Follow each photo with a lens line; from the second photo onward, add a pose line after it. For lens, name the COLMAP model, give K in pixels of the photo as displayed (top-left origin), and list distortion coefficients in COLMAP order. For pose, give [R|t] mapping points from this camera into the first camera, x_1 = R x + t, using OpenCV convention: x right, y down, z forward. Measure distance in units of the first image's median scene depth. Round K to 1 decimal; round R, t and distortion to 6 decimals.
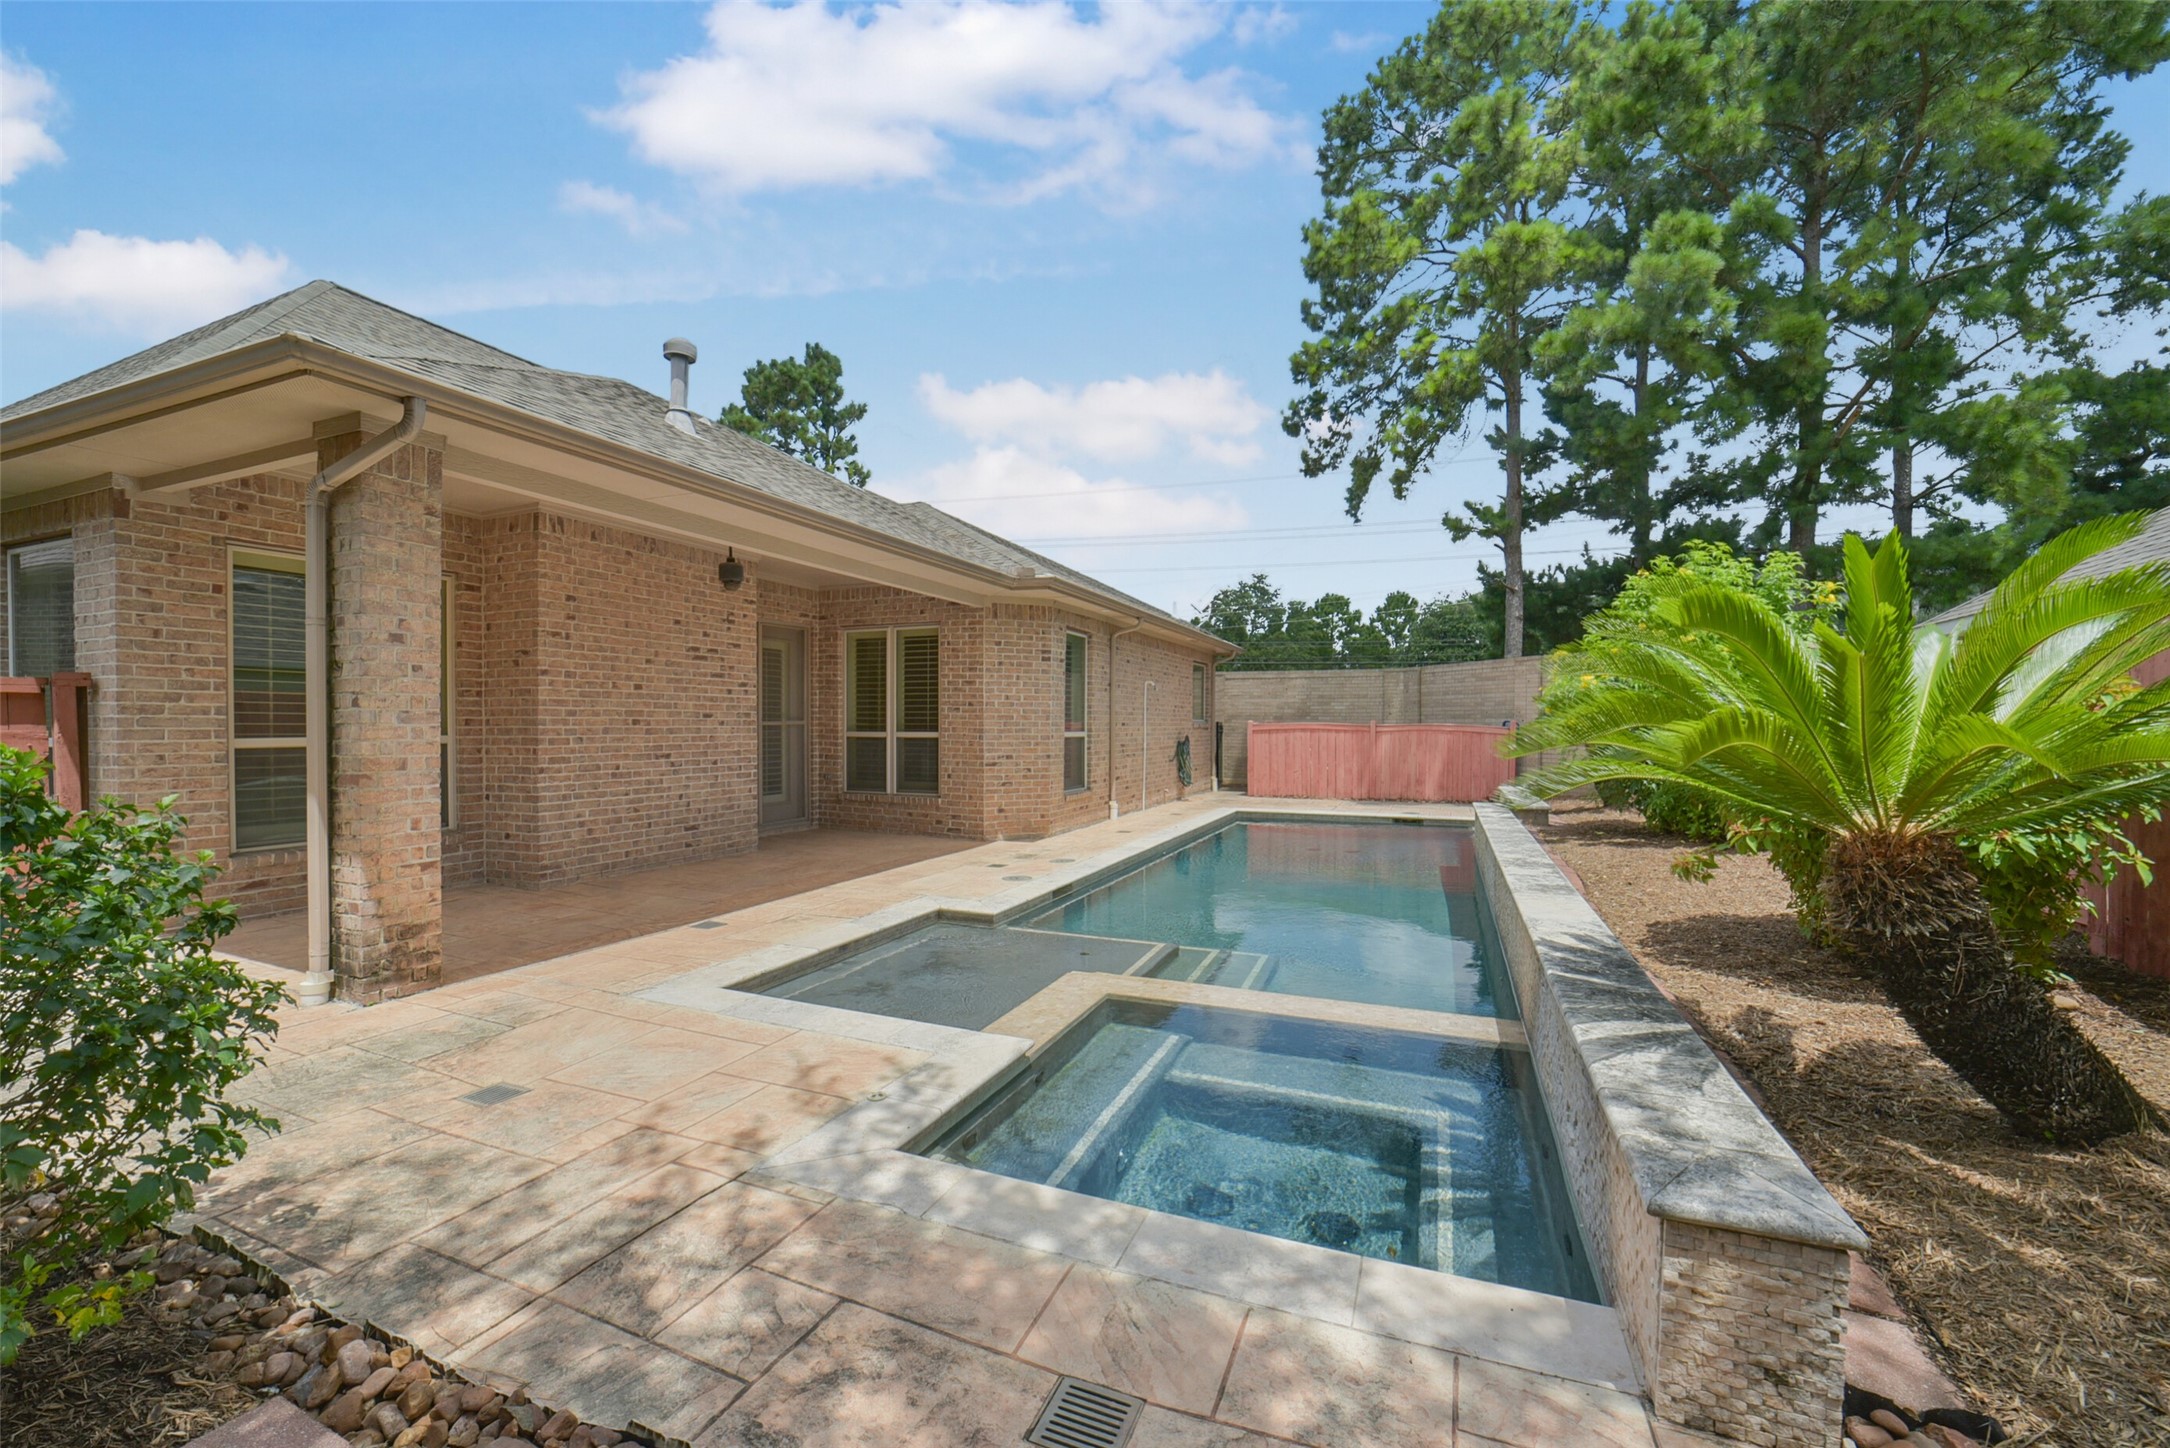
lens RADIAL K [[854.9, 0, 1076.8], [0, 854.9, 721.6], [0, 0, 1]] dist [-0.029759, 0.004889]
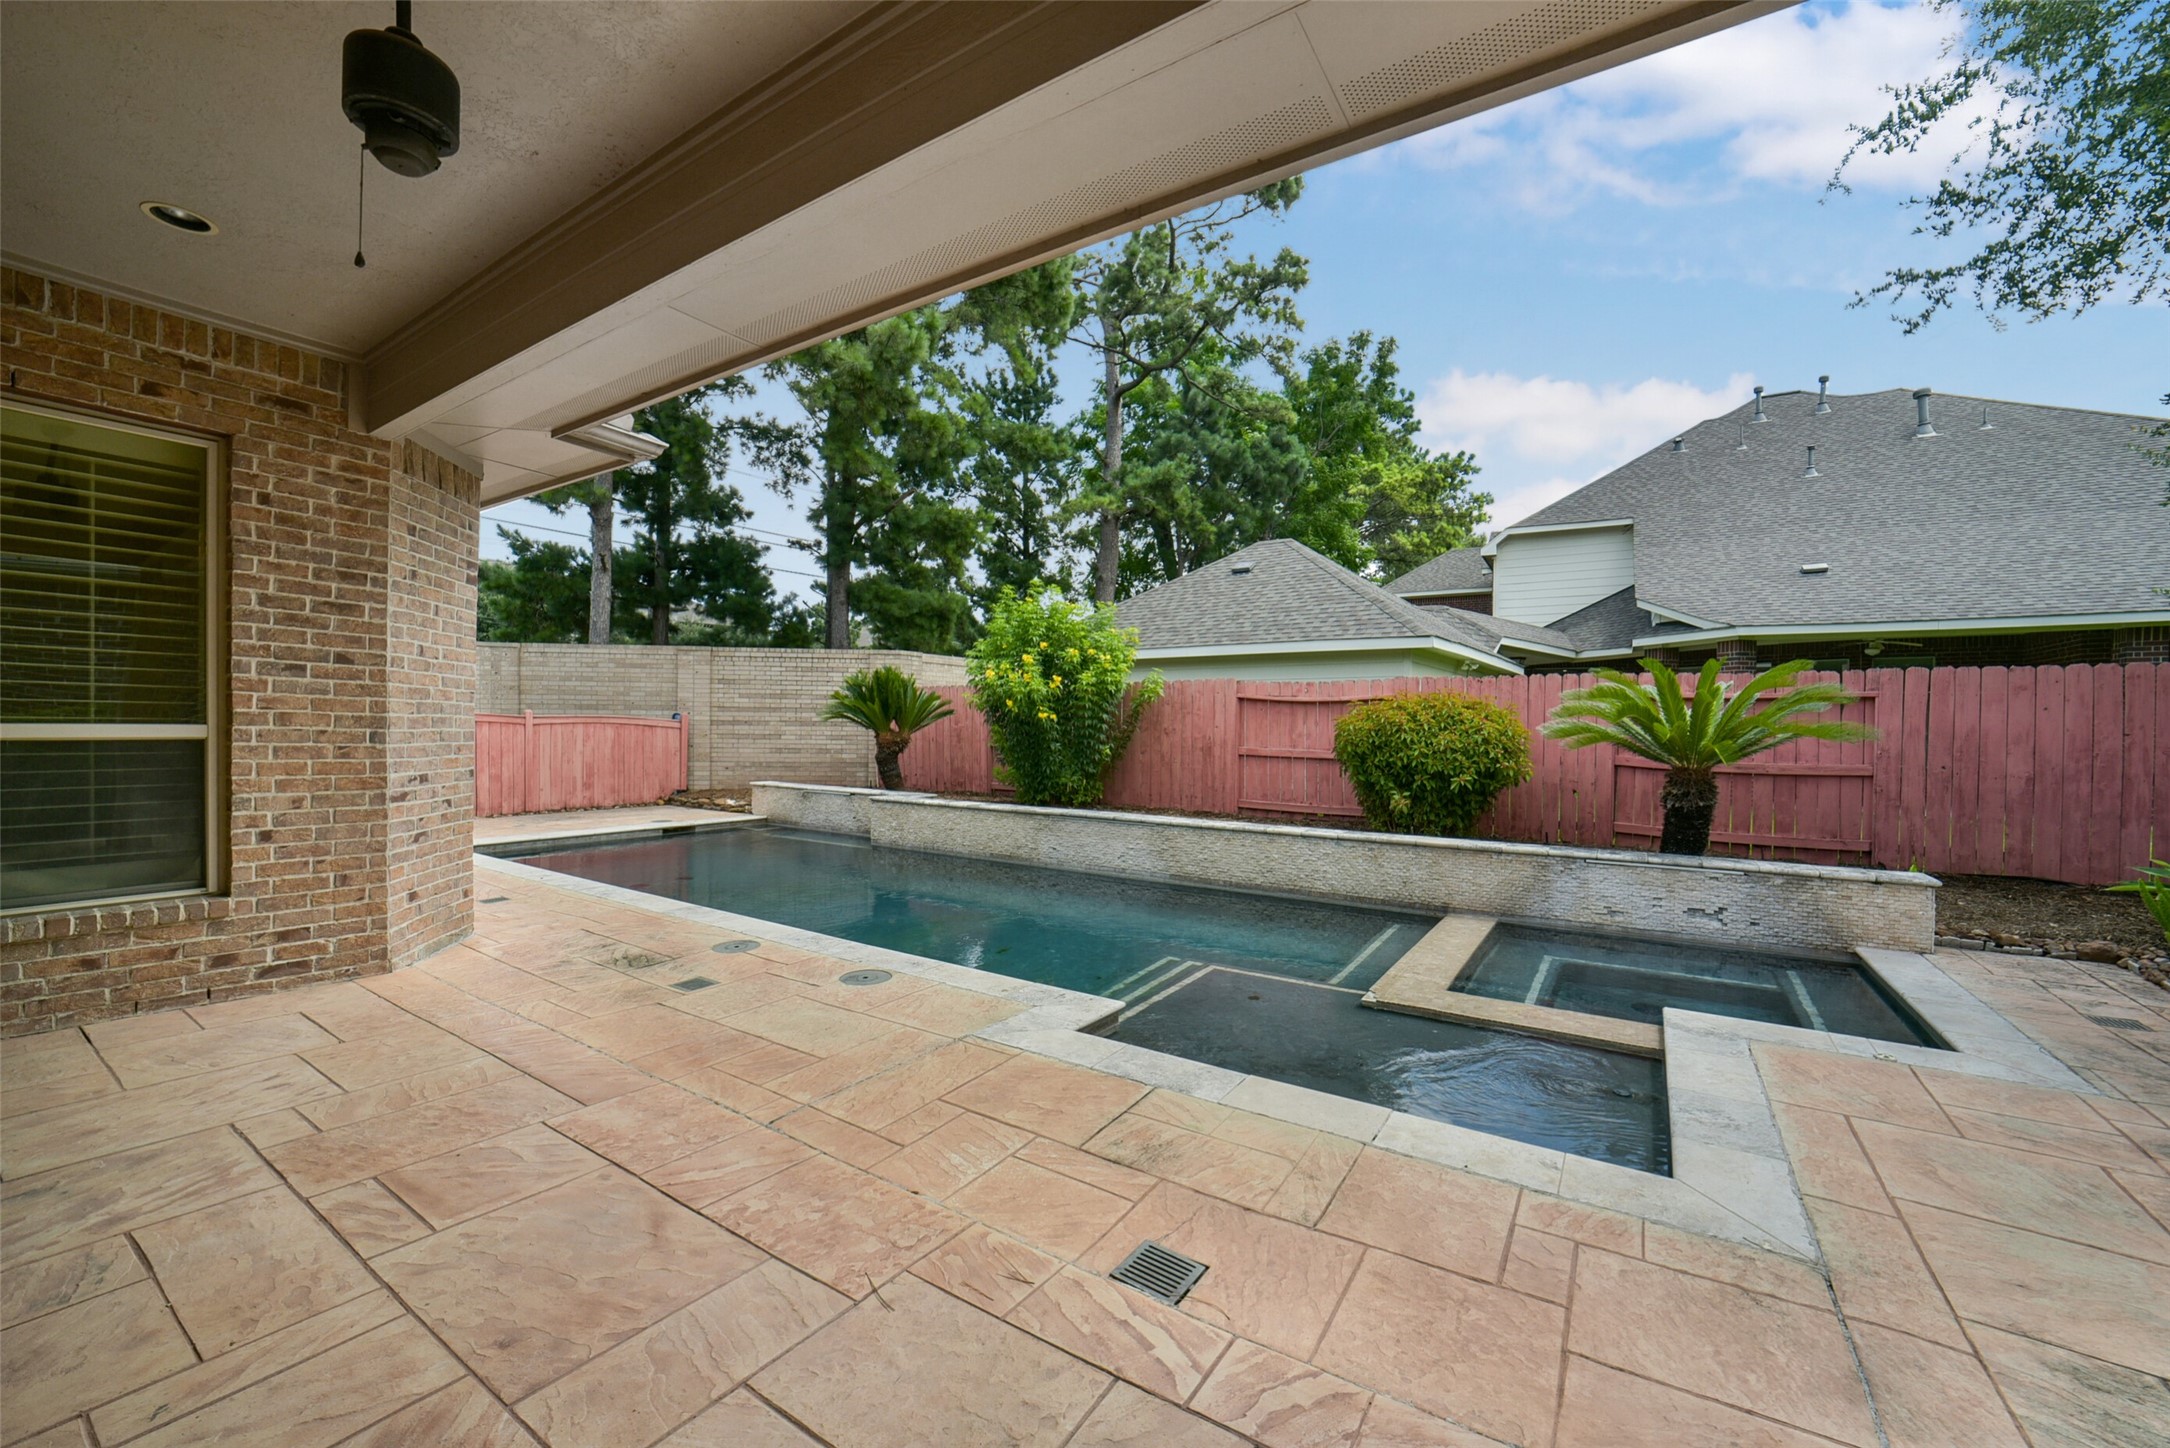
lens RADIAL K [[854.9, 0, 1069.8], [0, 854.9, 722.1], [0, 0, 1]] dist [-0.029759, 0.004889]
pose [[0.184527, 0.005618, 0.982811, -0.451309], [-0.017064, 0.999851, -0.002512, 0.005858], [-0.982679, -0.016307, 0.184596, 0.555767]]
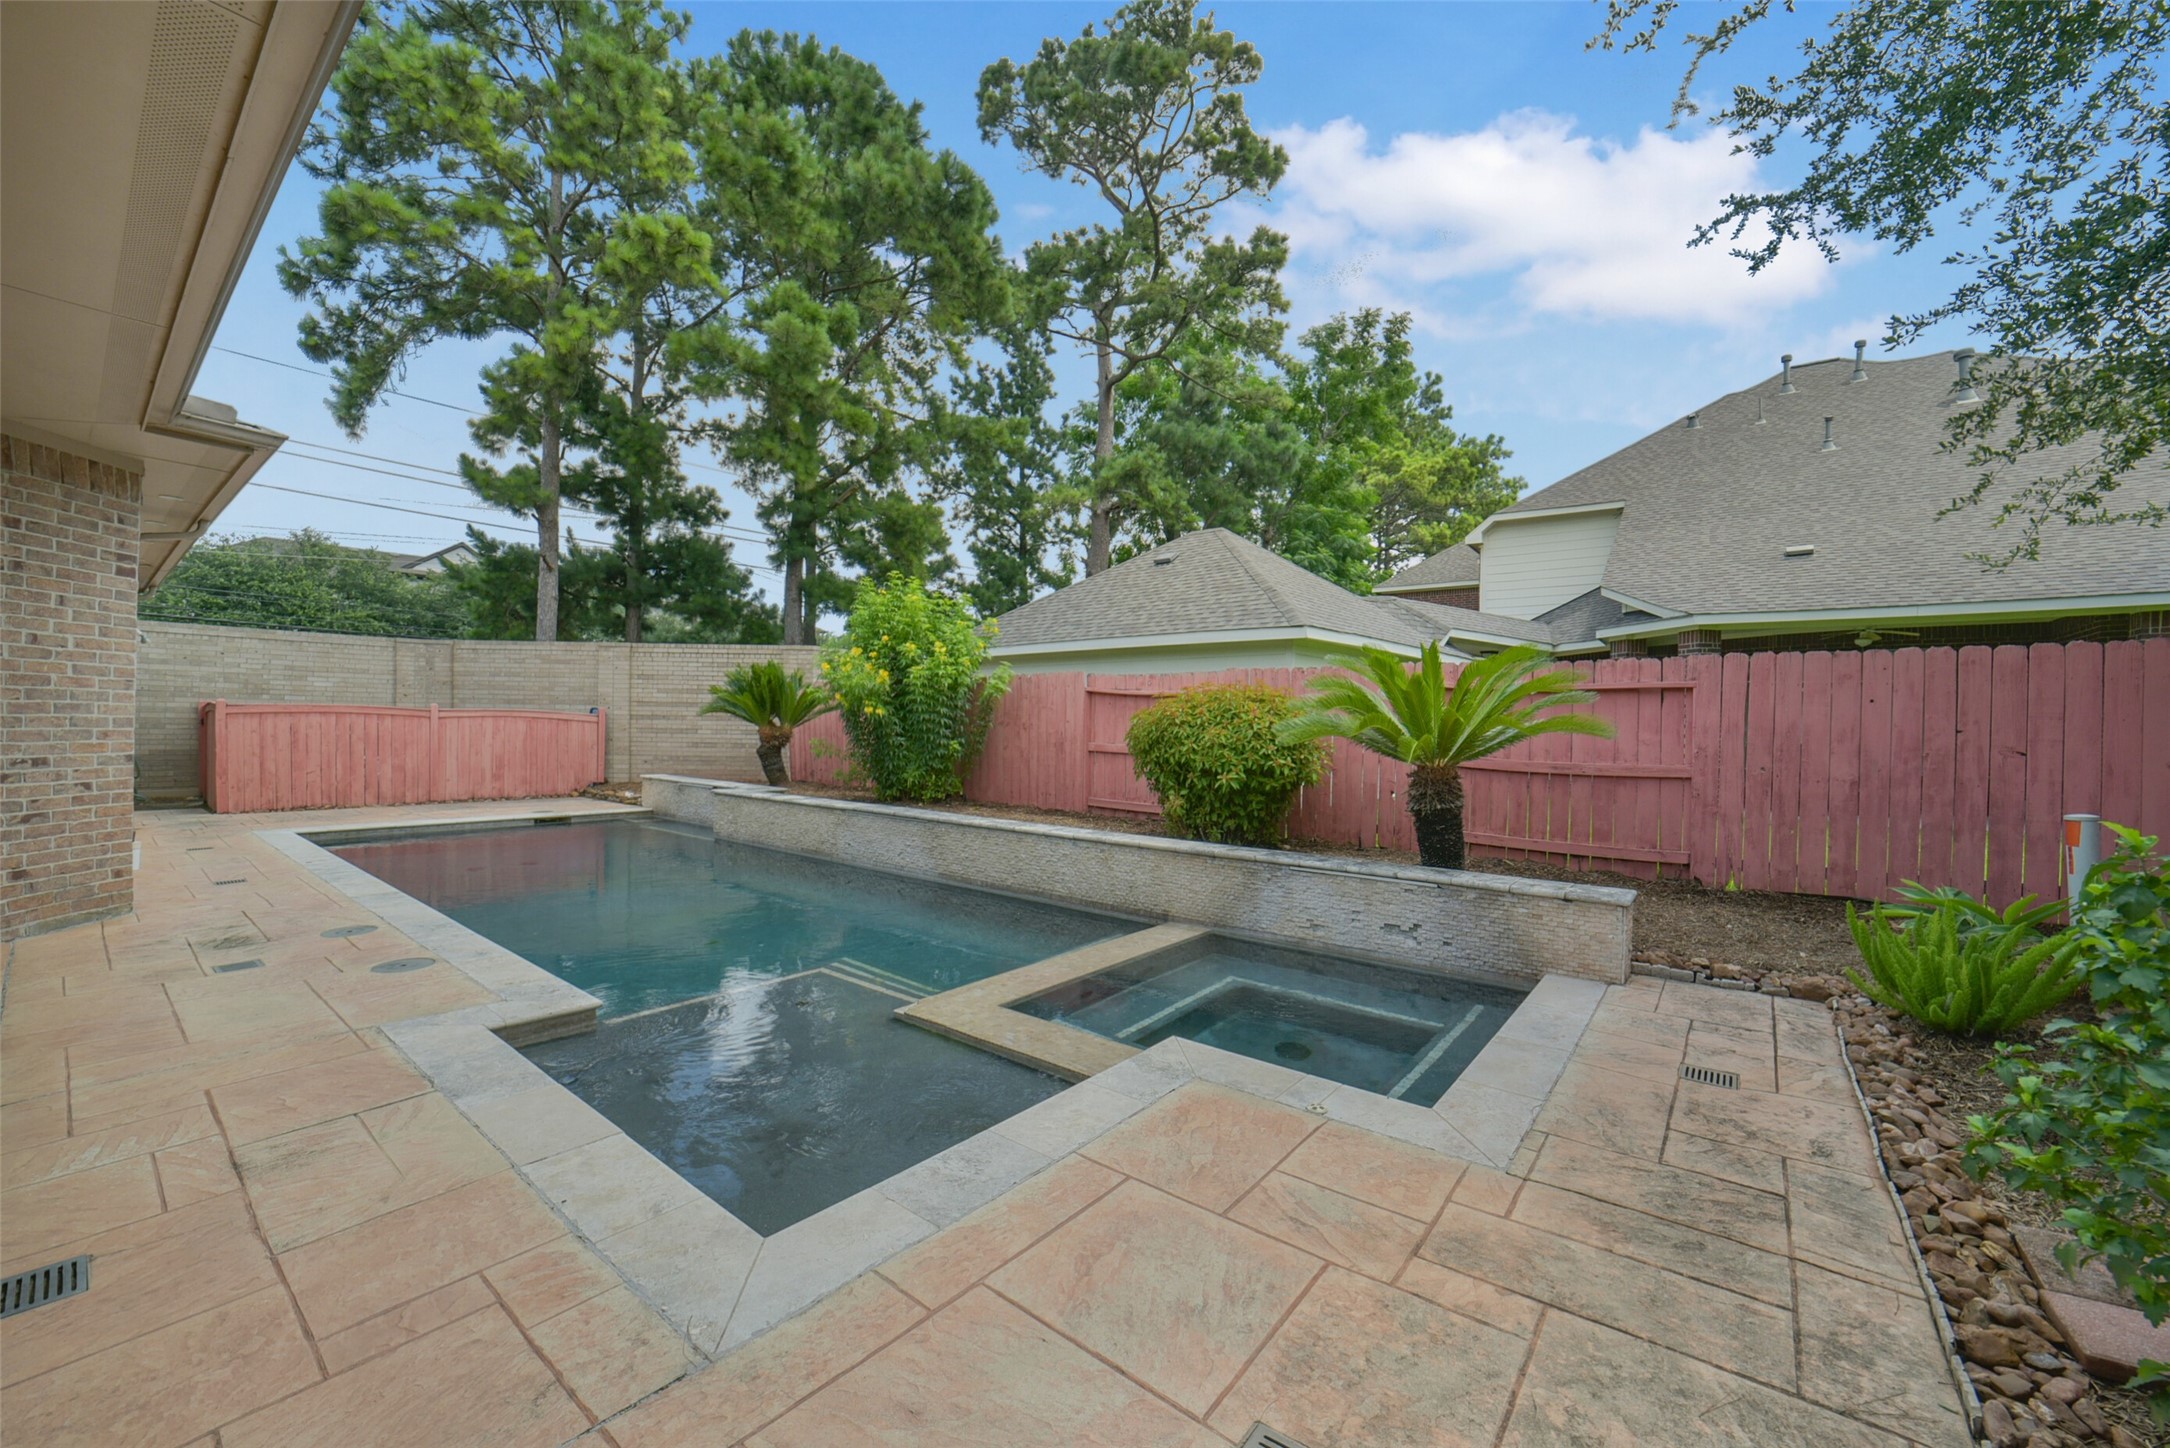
lens RADIAL K [[854.9, 0, 1068.9], [0, 854.9, 727.0], [0, 0, 1]] dist [-0.029759, 0.004889]
pose [[0.272630, 0.000881, 0.962119, -0.359967], [-0.021354, 0.999759, 0.005136, 0.006722], [-0.961882, -0.021945, 0.272583, 0.303072]]
